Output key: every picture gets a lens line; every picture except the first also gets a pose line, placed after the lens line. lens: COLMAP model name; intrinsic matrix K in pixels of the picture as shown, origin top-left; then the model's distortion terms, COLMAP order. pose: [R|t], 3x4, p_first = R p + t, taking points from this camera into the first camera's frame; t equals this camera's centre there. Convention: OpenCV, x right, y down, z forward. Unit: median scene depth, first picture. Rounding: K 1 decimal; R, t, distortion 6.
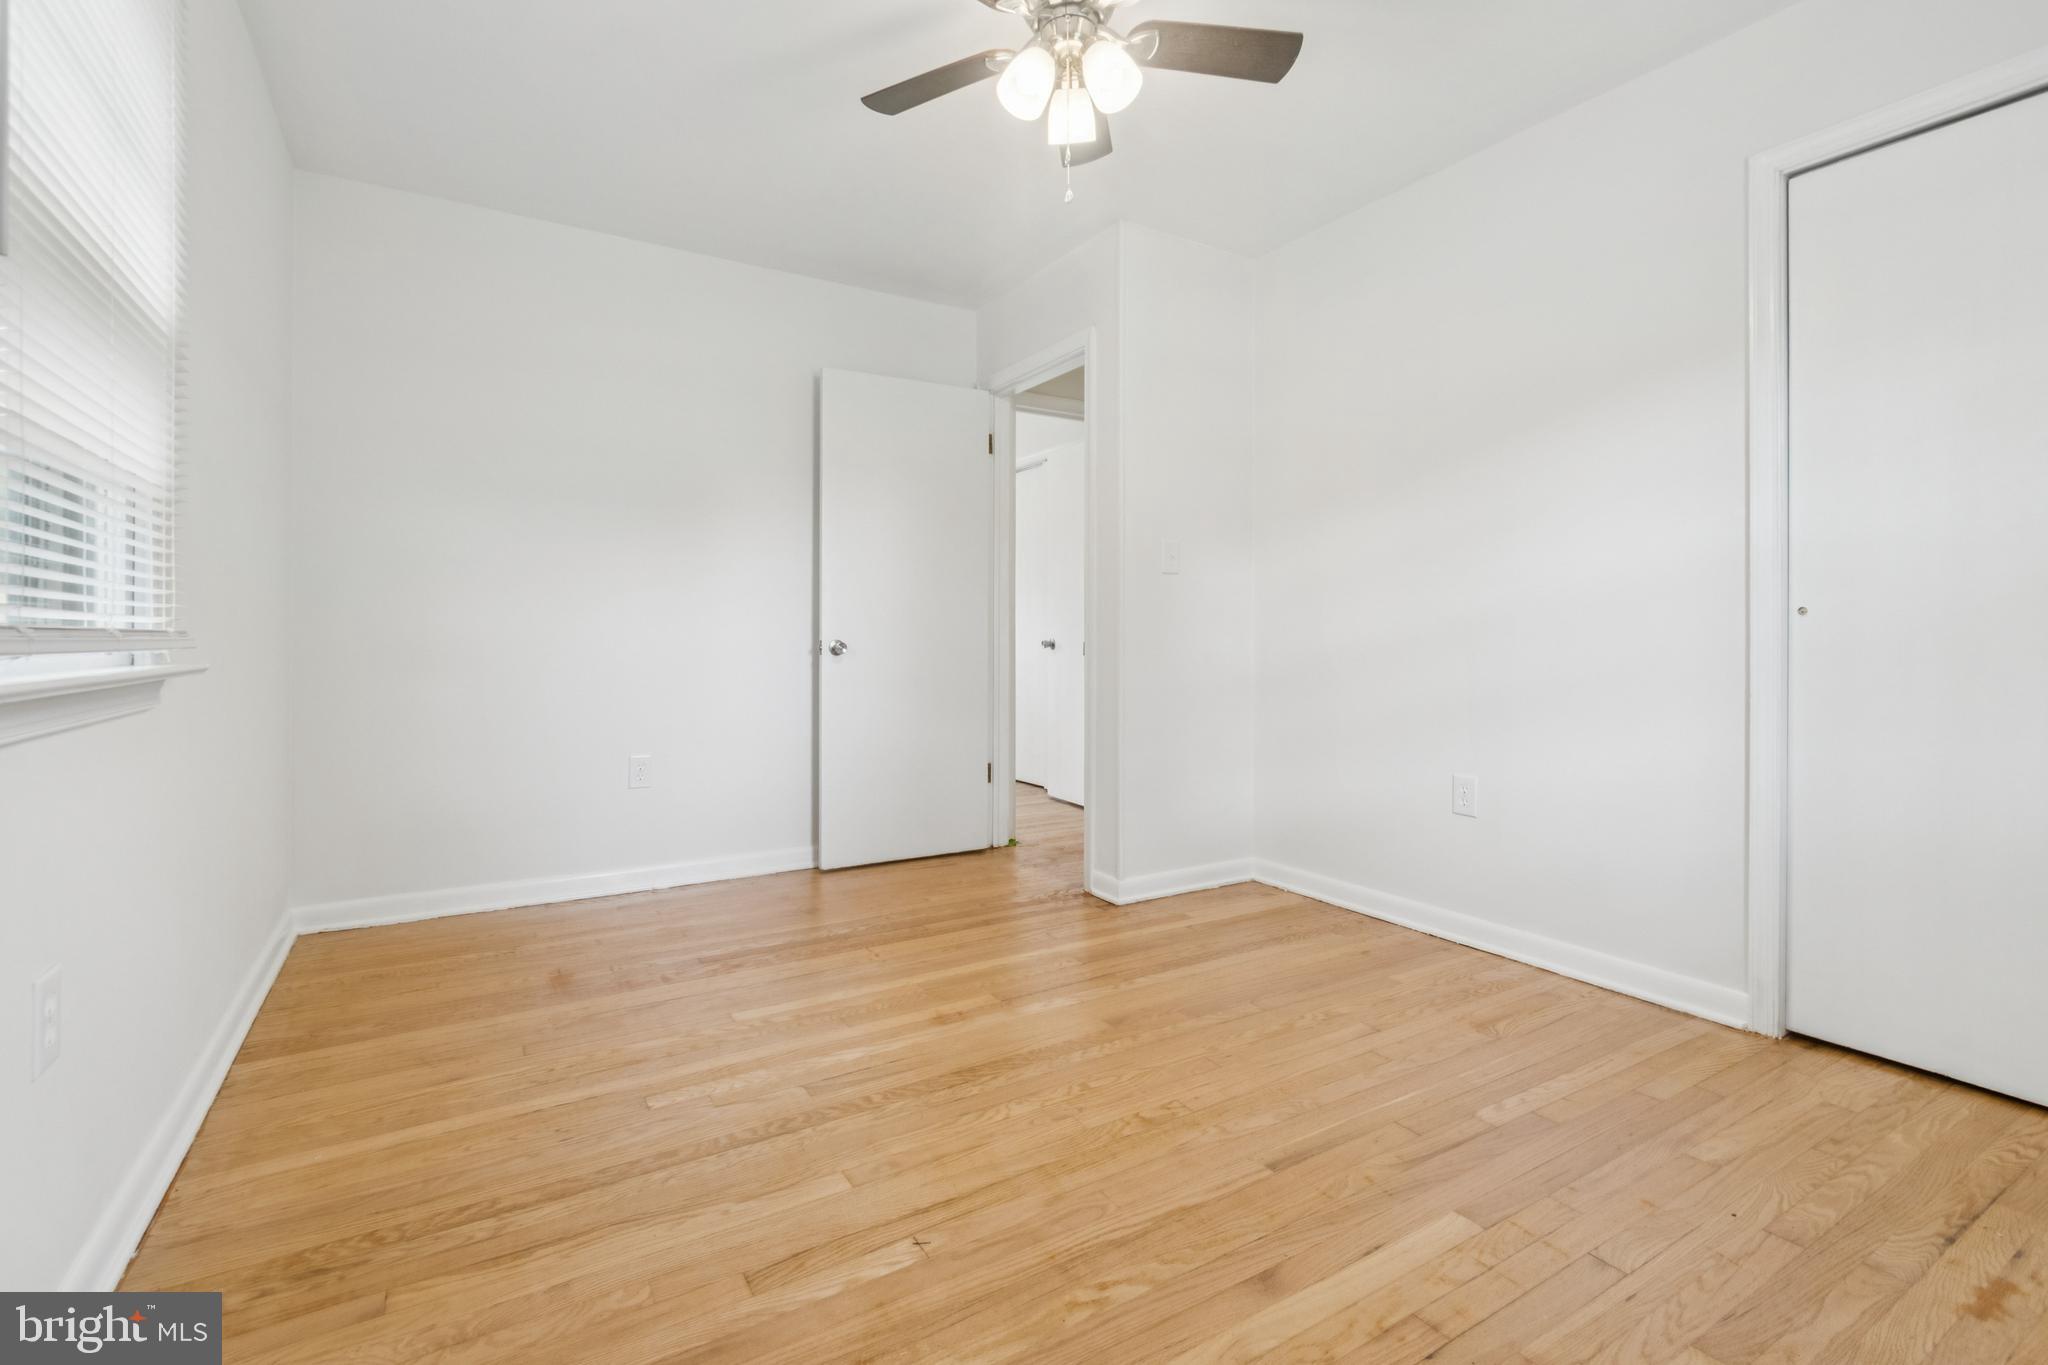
lens RADIAL K [[939.9, 0, 1026.2], [0, 939.9, 631.6], [0, 0, 1]] dist [0.000422, -0.000459]
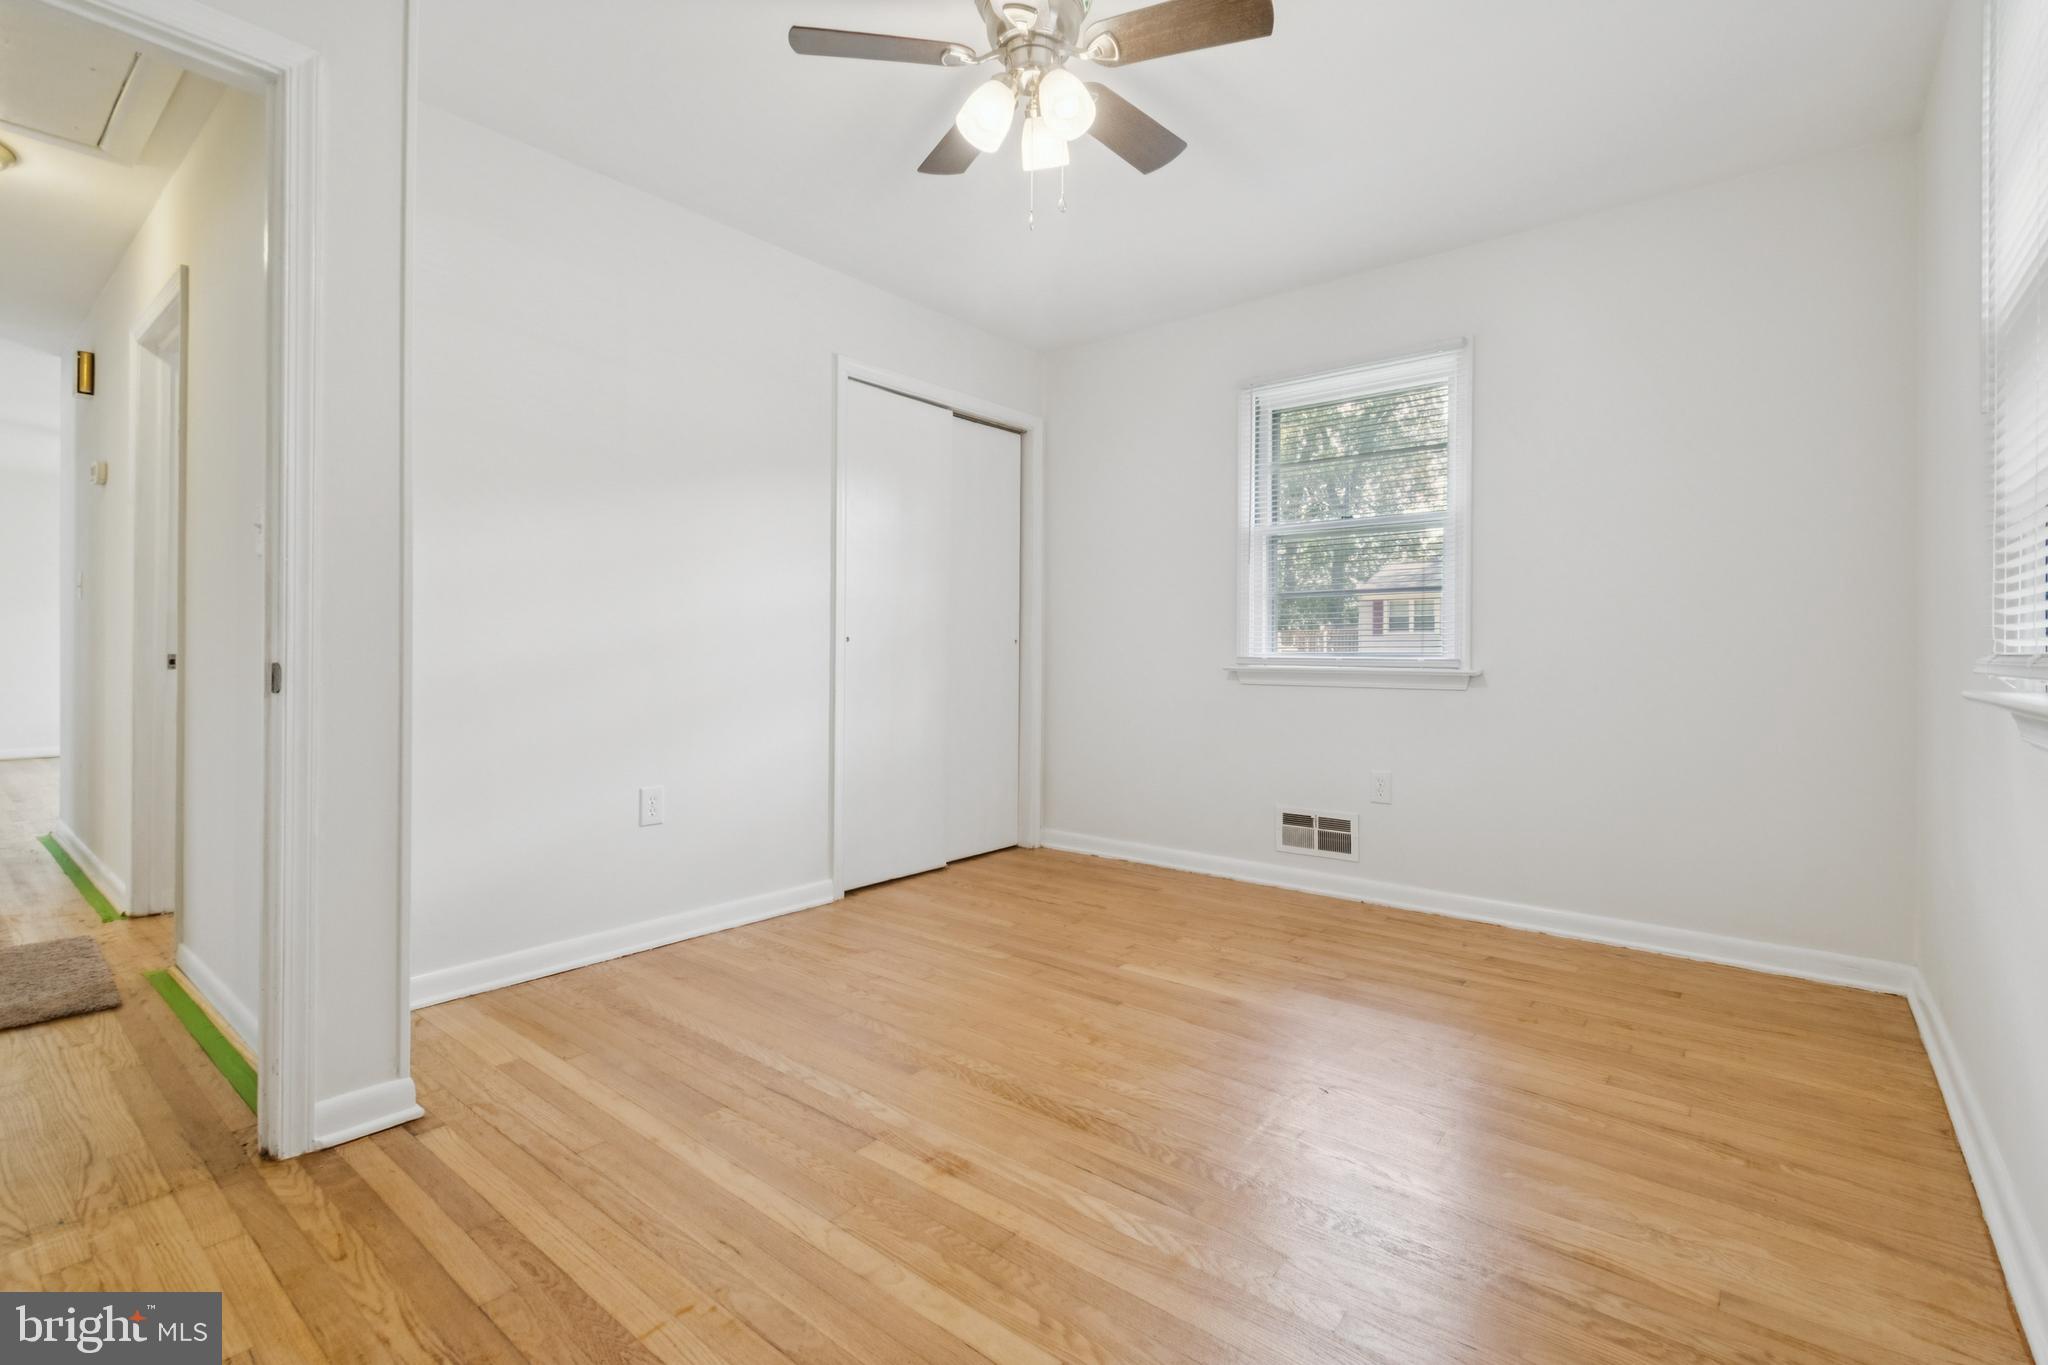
lens RADIAL K [[933.7, 0, 1025.4], [0, 933.7, 653.3], [0, 0, 1]] dist [0.000259, -0.000121]
pose [[-0.327471, -0.004979, 0.944848, -0.995891], [-0.008246, 0.999963, 0.002411, 0.001275], [-0.944825, -0.007001, -0.327500, 1.469438]]
